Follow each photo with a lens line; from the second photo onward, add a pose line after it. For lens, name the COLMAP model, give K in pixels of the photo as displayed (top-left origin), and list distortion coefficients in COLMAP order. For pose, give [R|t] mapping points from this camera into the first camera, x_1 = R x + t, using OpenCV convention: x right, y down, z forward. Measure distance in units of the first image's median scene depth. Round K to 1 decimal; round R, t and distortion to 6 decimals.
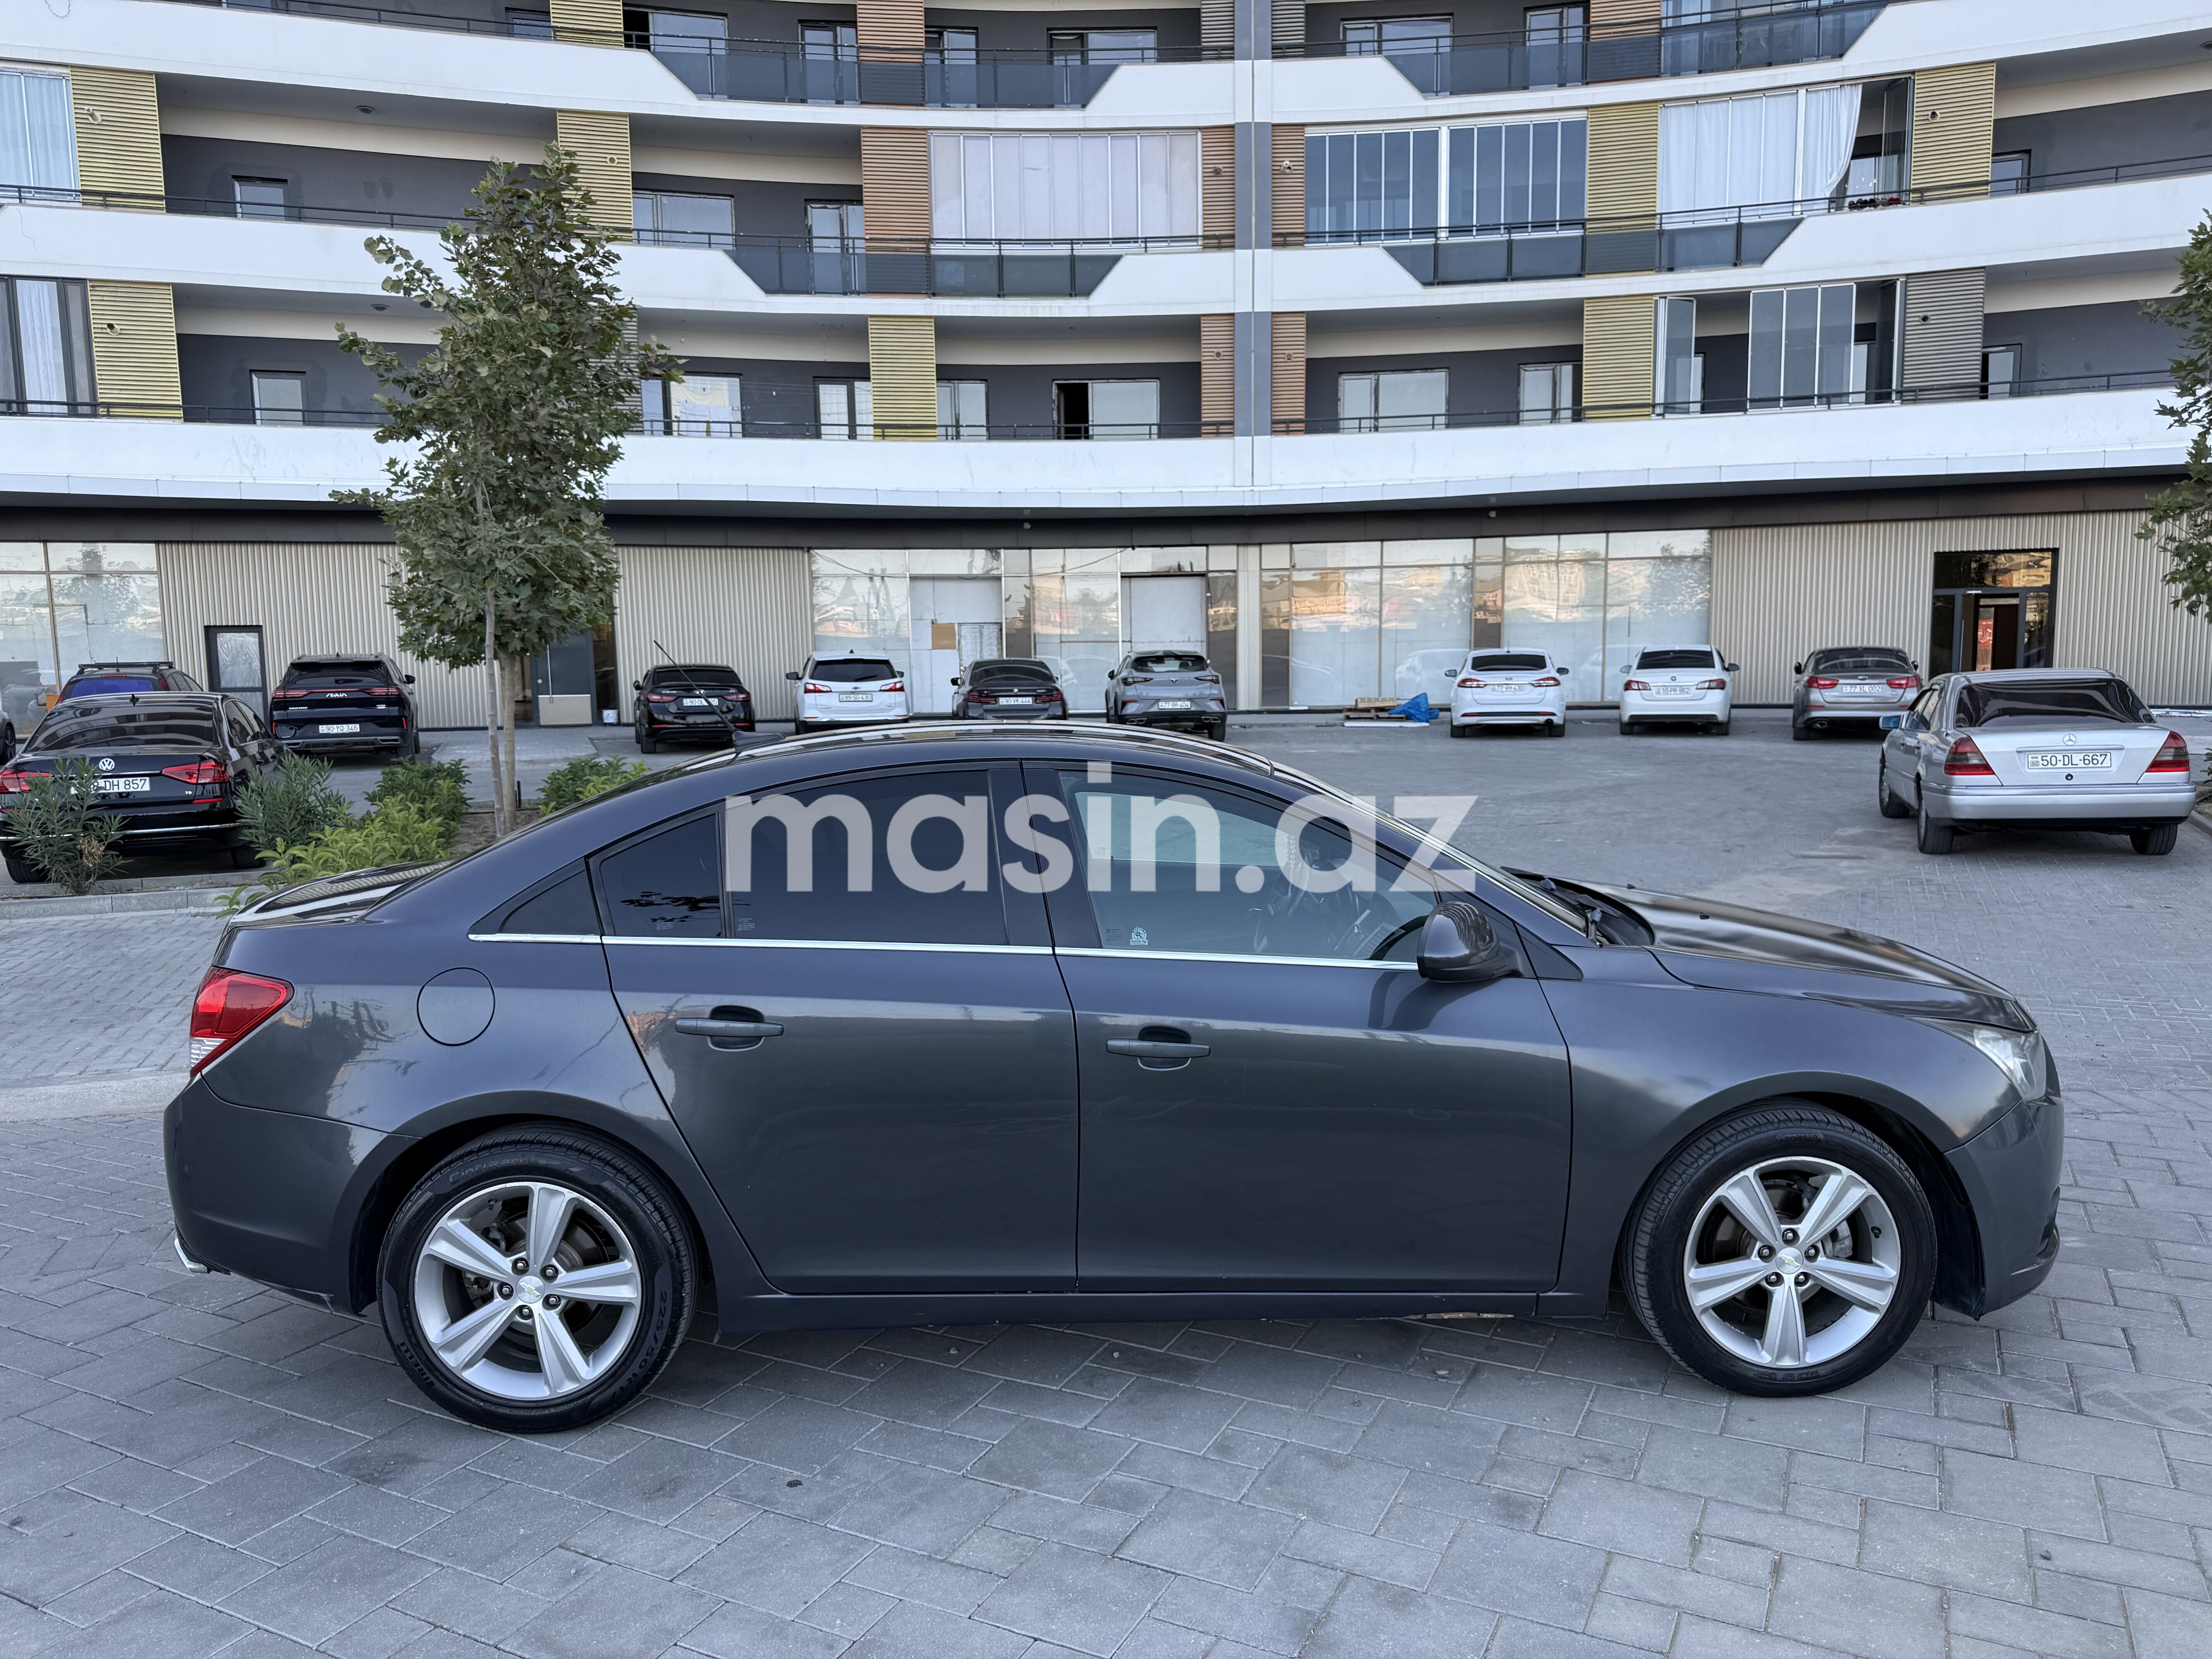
lens RADIAL K [[1576.5, 0, 1105.7], [0, 1576.5, 832.1], [0, 0, 1]] dist [0.009814, -0.011268]
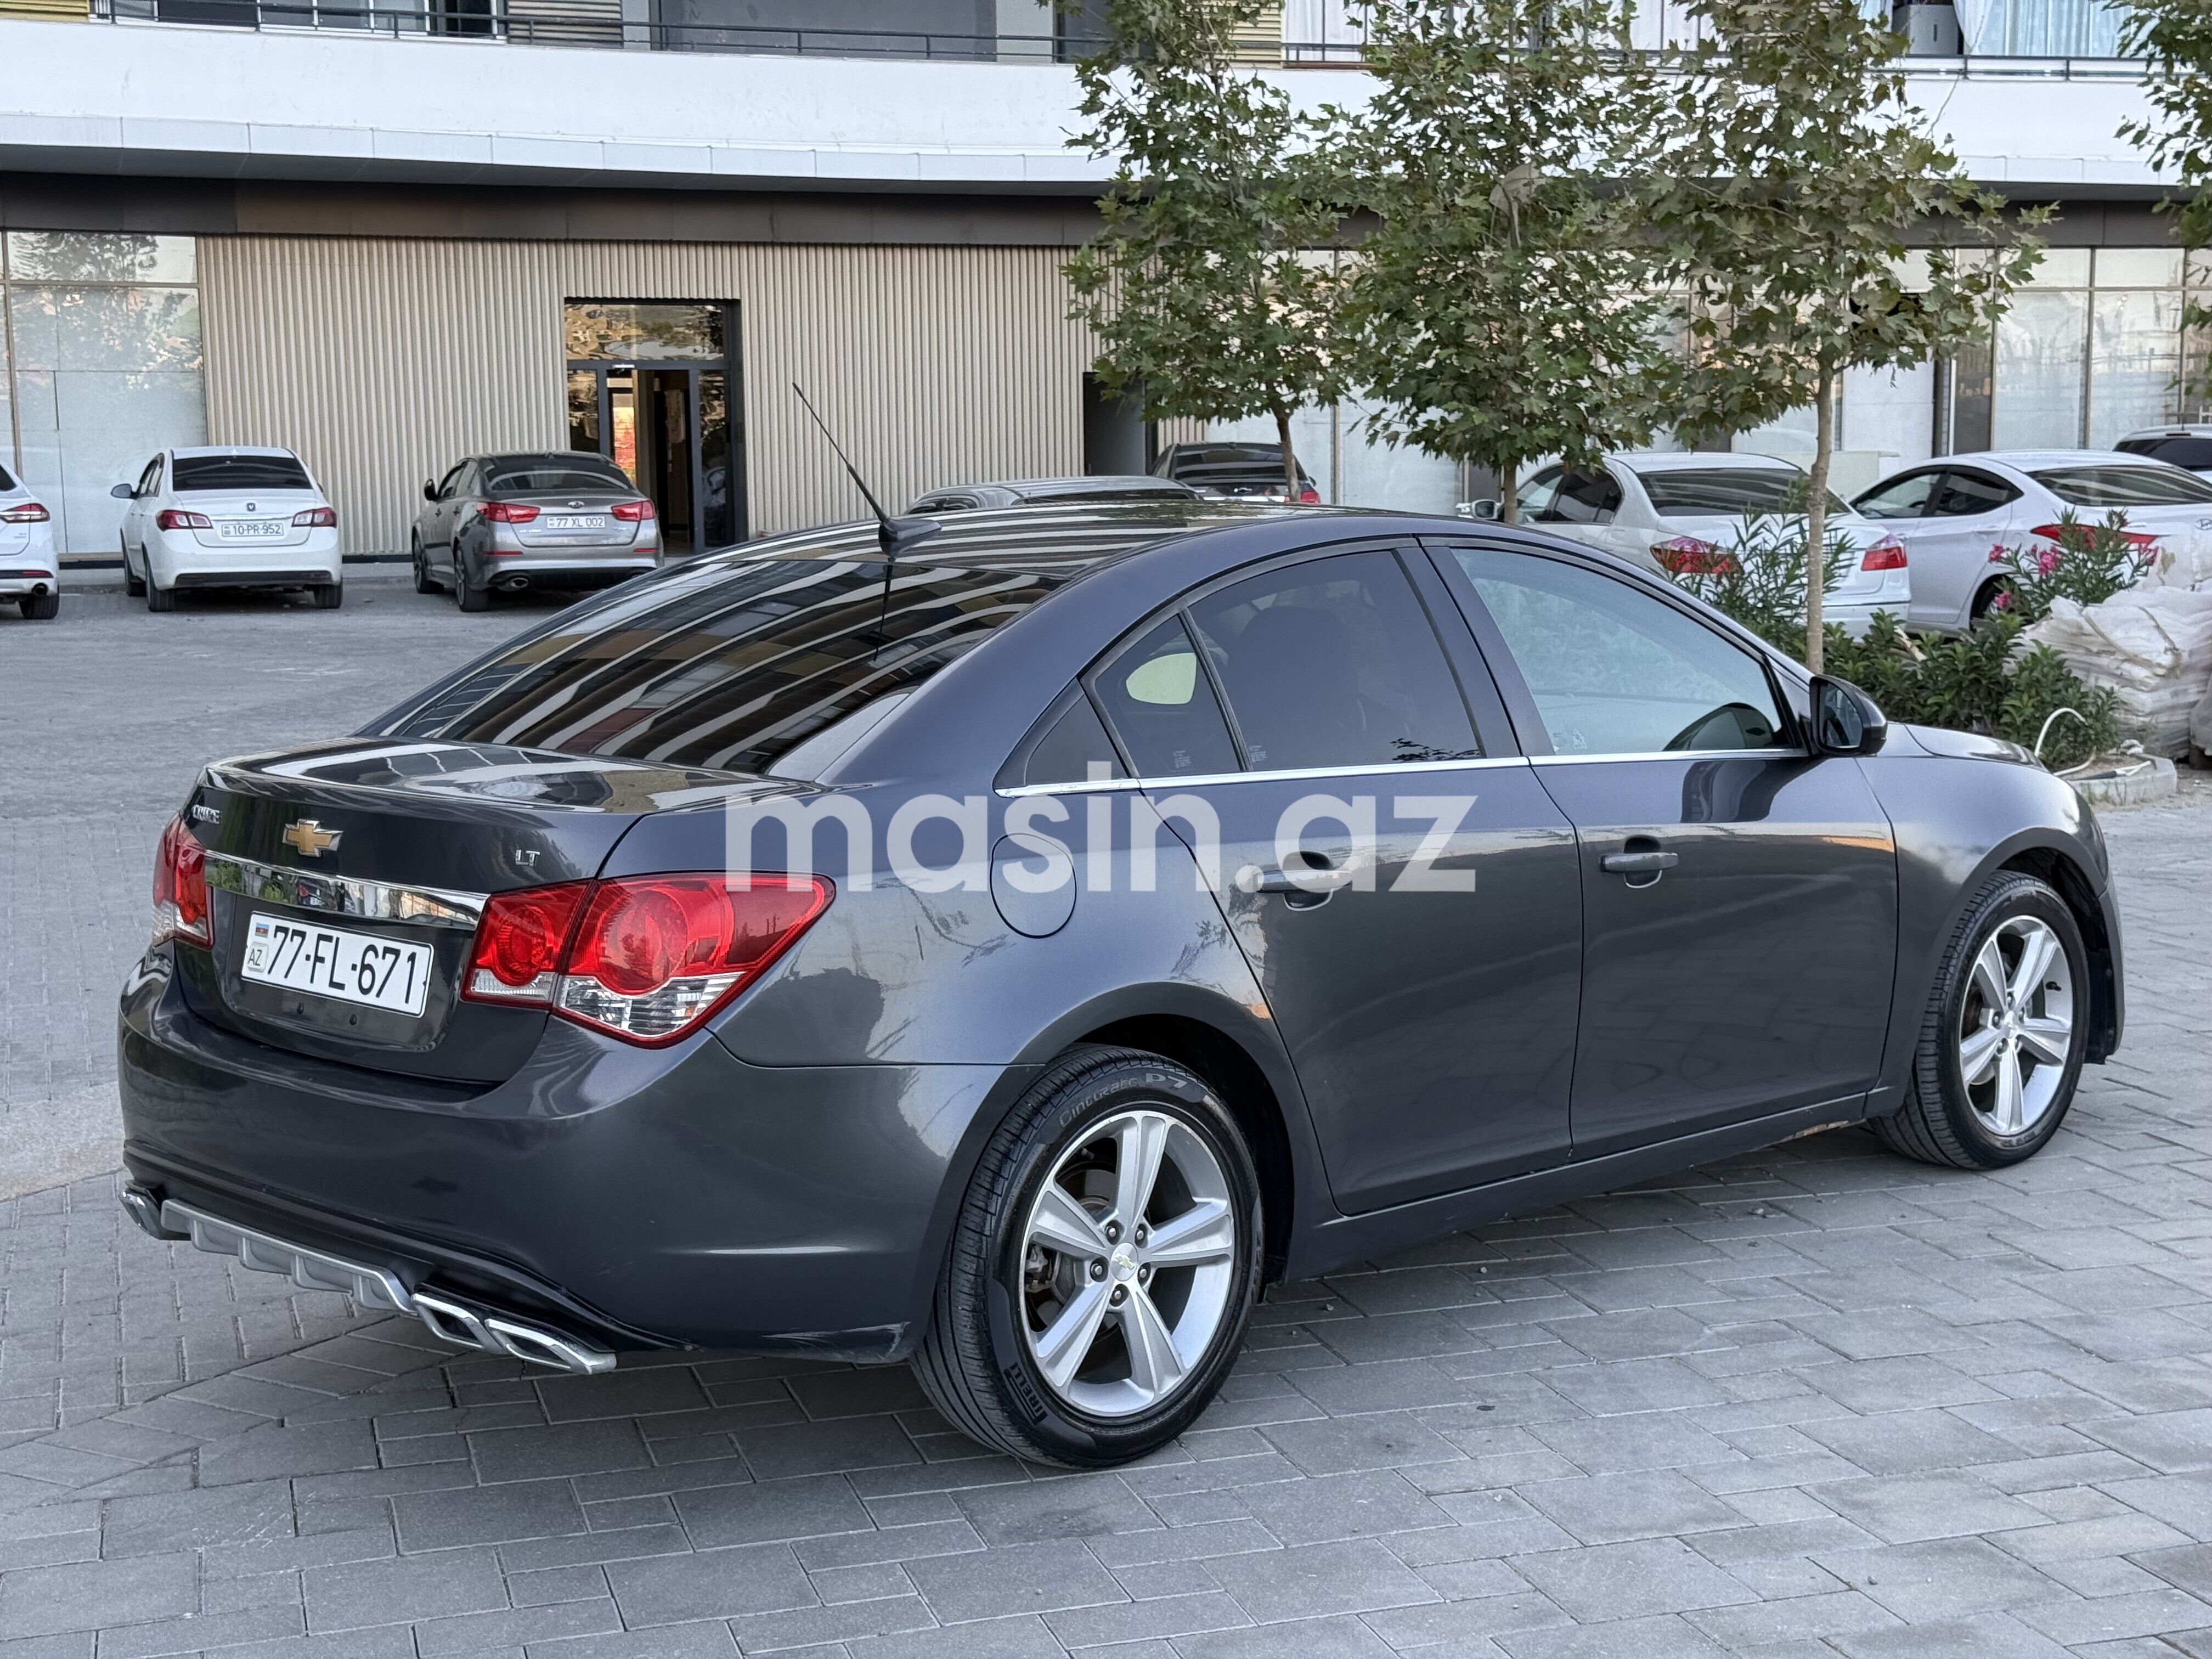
lens RADIAL K [[3117.9, 0, 1107.0], [0, 3117.9, 833.2], [0, 0, 1]] dist [0.120264, 0.000000]
pose [[0.725018, -0.079670, 0.684106, -1.330399], [0.079977, 0.996306, 0.031268, 0.043844], [-0.684070, 0.032043, 0.728712, -0.059469]]
